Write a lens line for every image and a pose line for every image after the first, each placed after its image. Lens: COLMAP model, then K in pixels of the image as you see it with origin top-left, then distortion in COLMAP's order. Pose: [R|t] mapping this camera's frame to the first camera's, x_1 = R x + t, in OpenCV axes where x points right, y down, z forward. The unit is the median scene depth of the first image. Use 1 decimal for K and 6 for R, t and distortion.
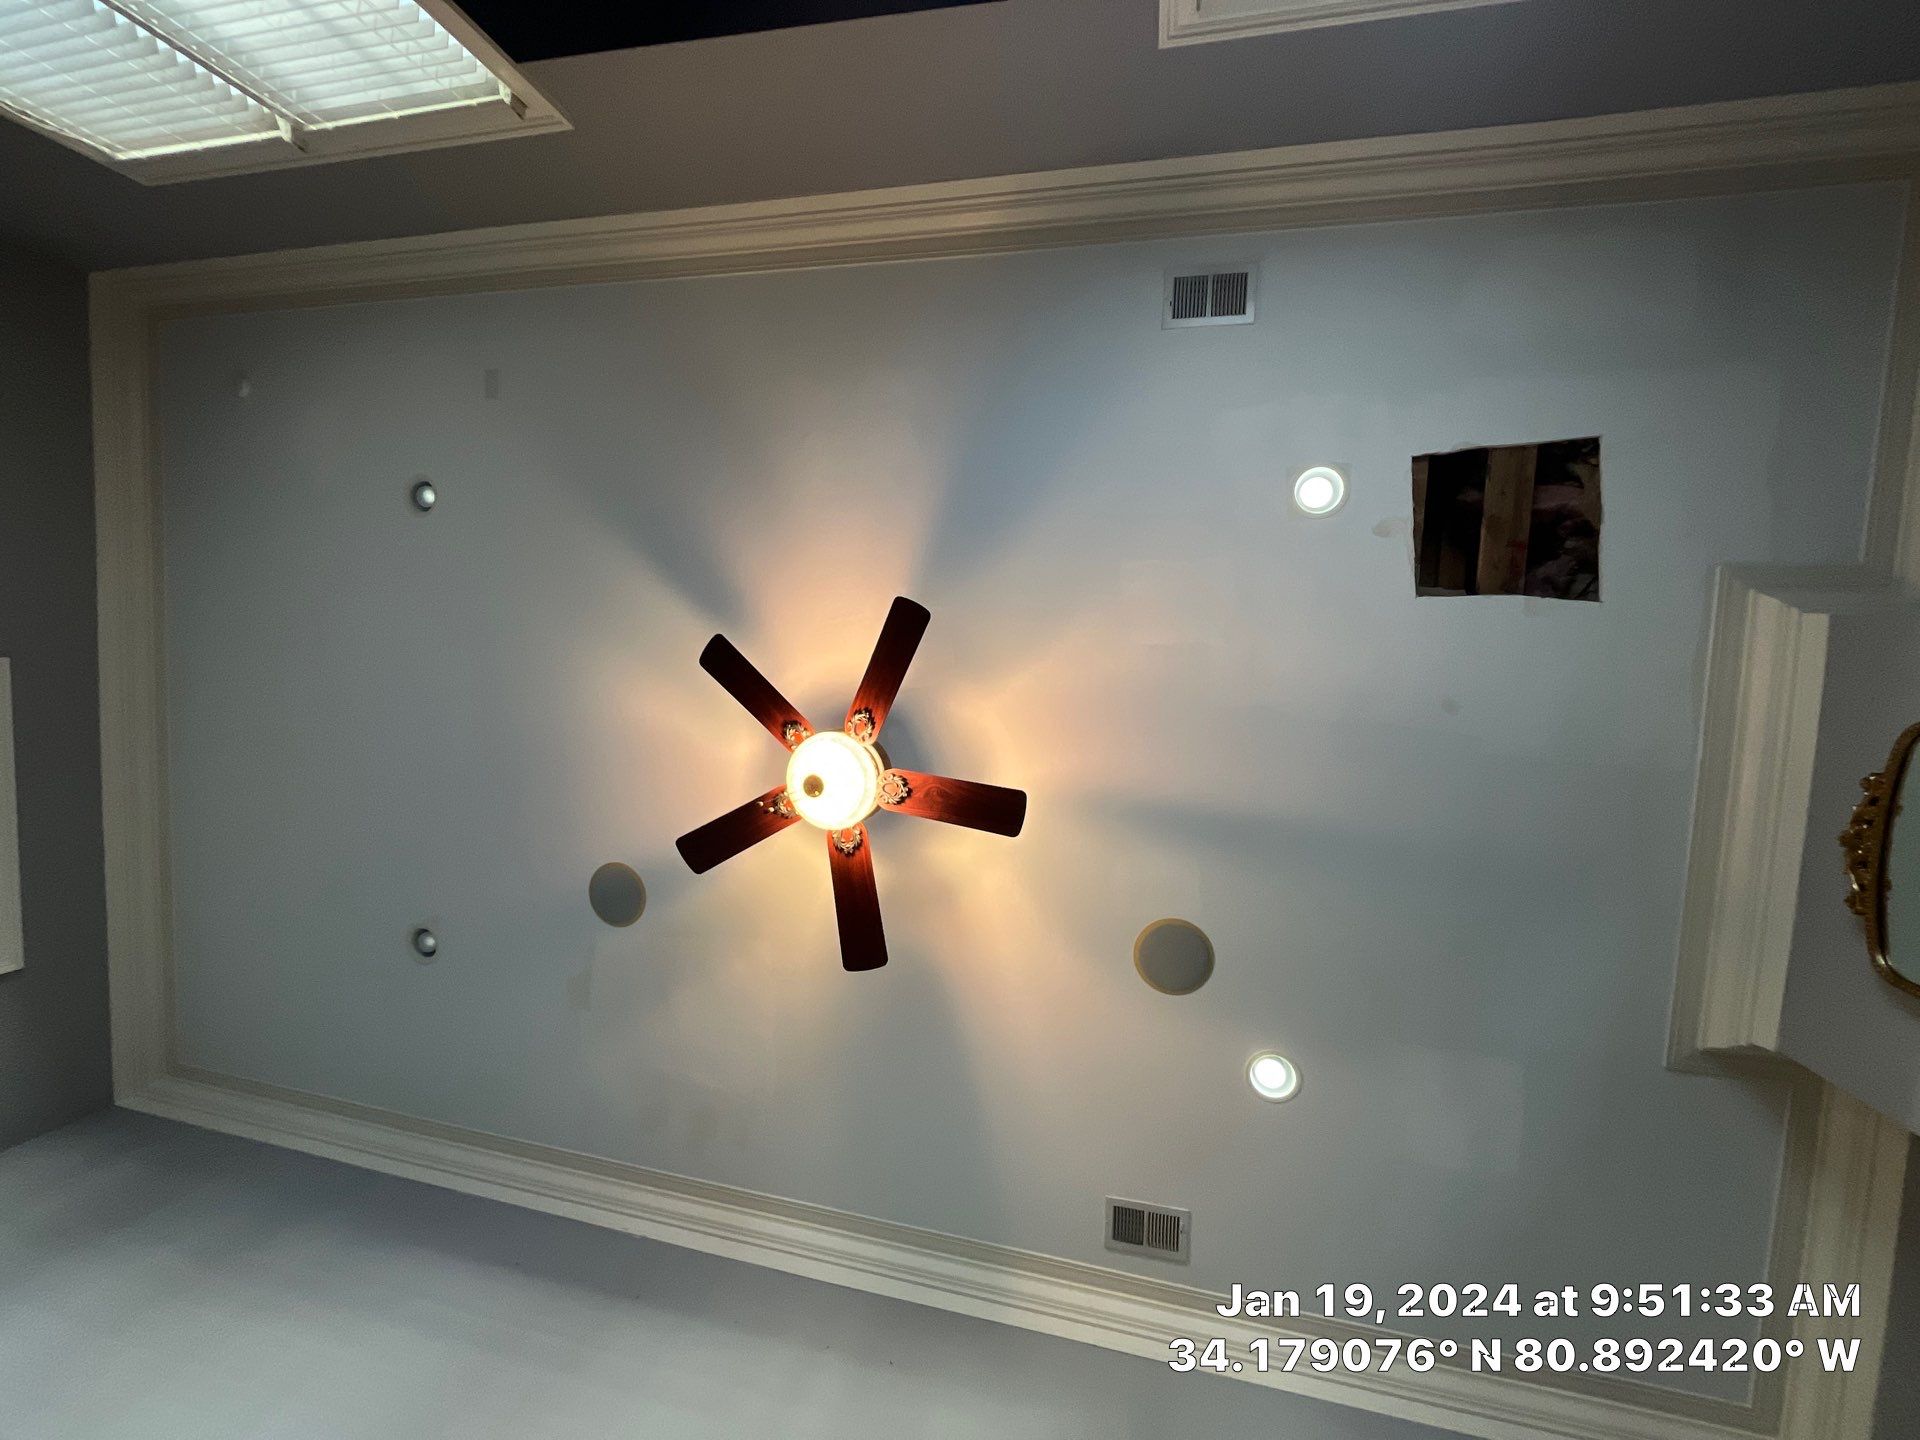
lens RADIAL K [[771.9, 0, 960.0], [0, 771.9, 720.0], [0, 0, 1]] dist [-0.003406, -0.000365]
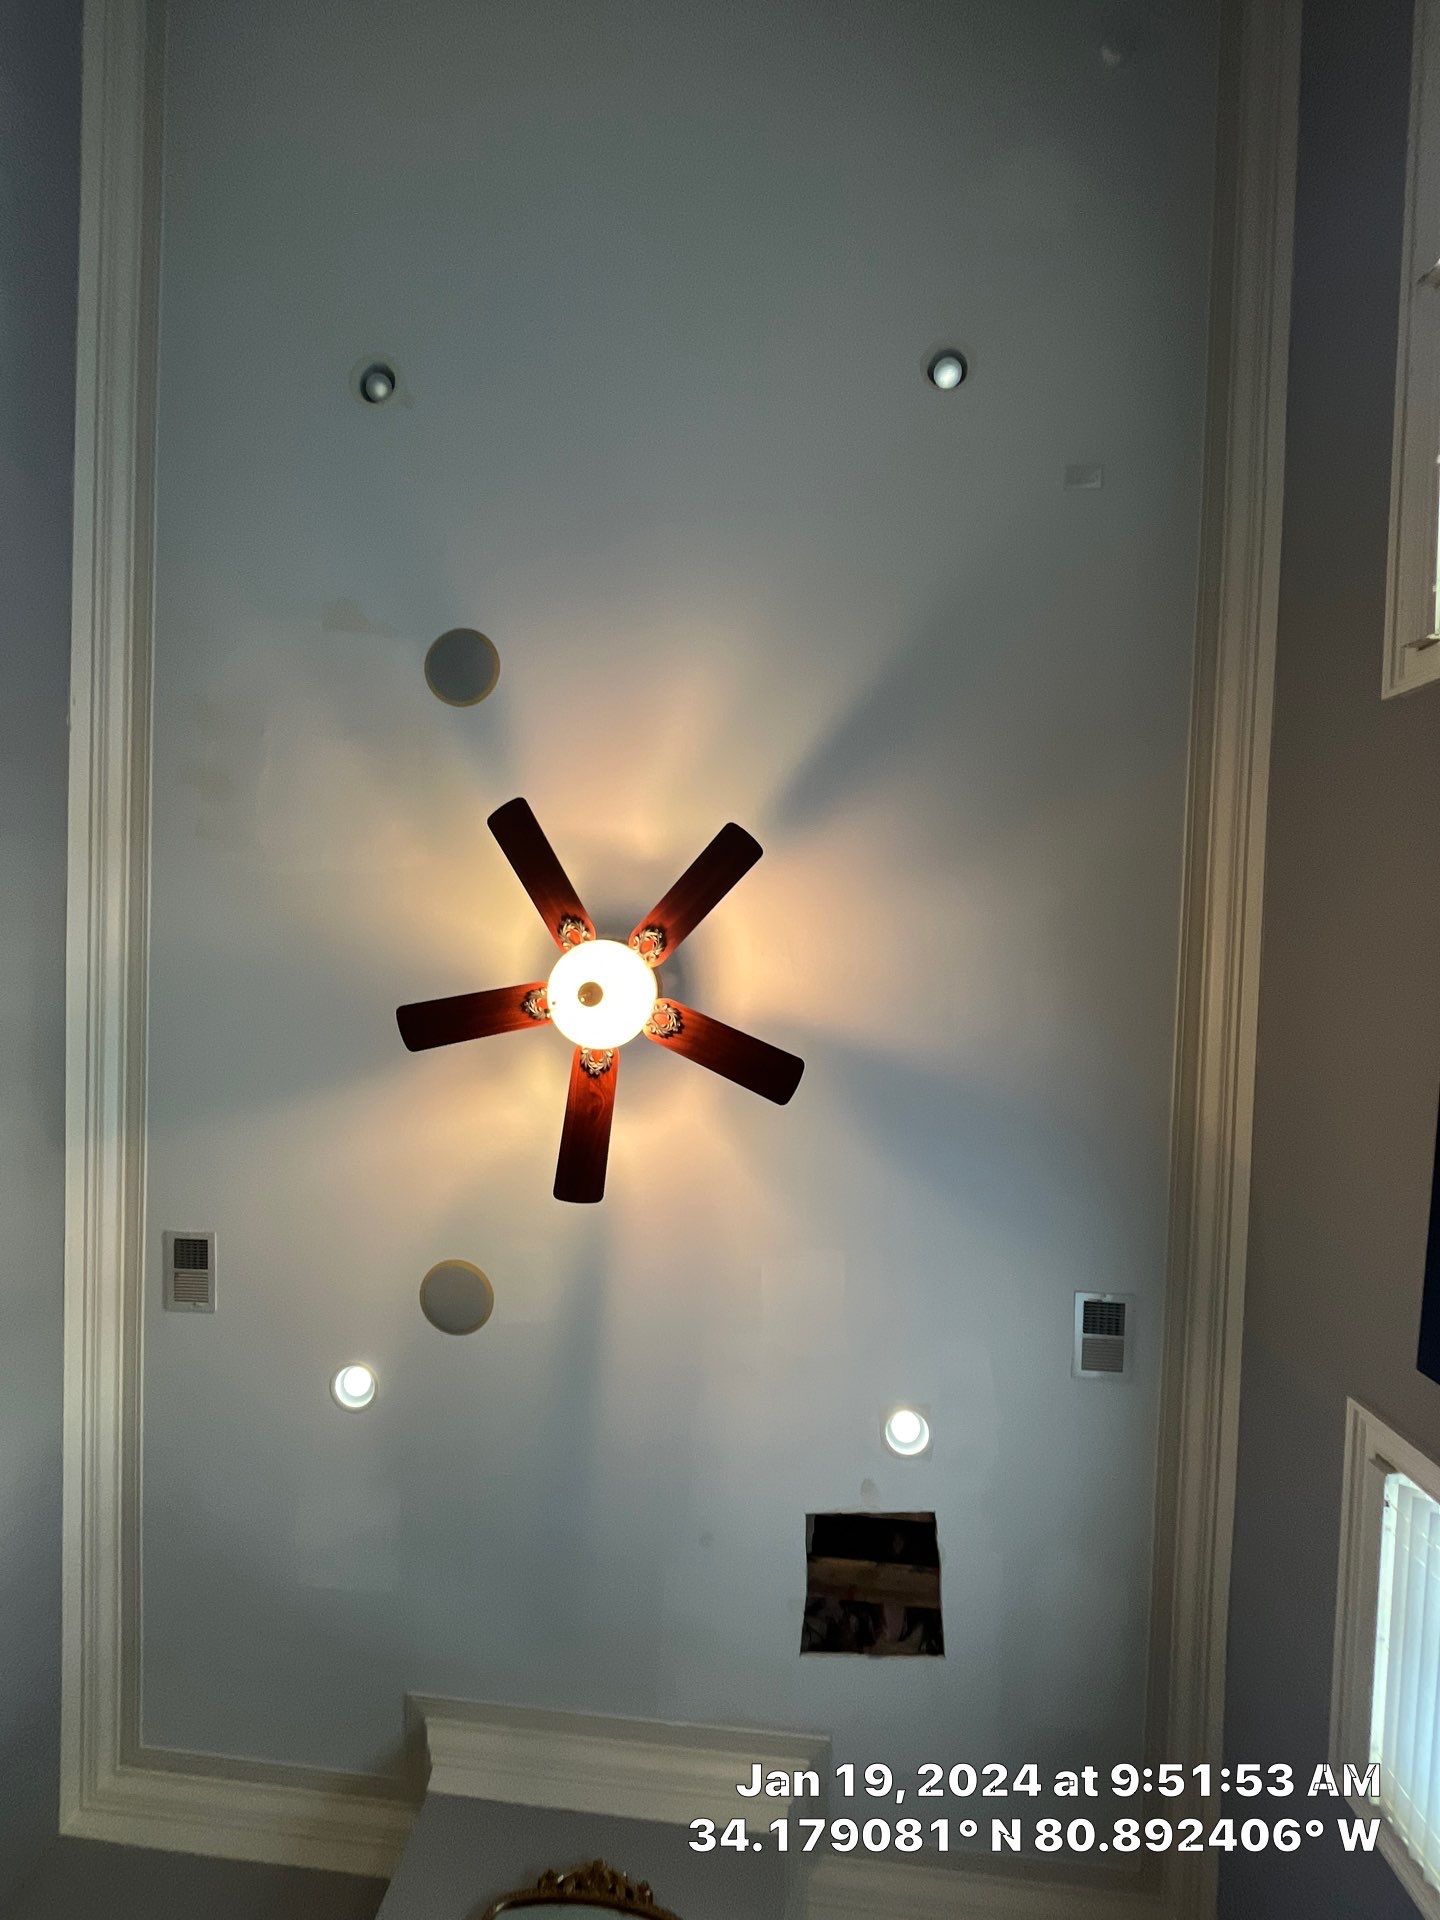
lens RADIAL K [[771.9, 0, 720.0], [0, 771.9, 960.0], [0, 0, 1]] dist [-0.003406, -0.000365]
pose [[0.032587, 0.967702, 0.249980, -0.440831], [-0.999392, 0.028439, 0.020189, -0.082613], [0.012428, -0.250486, 0.968040, 0.139402]]
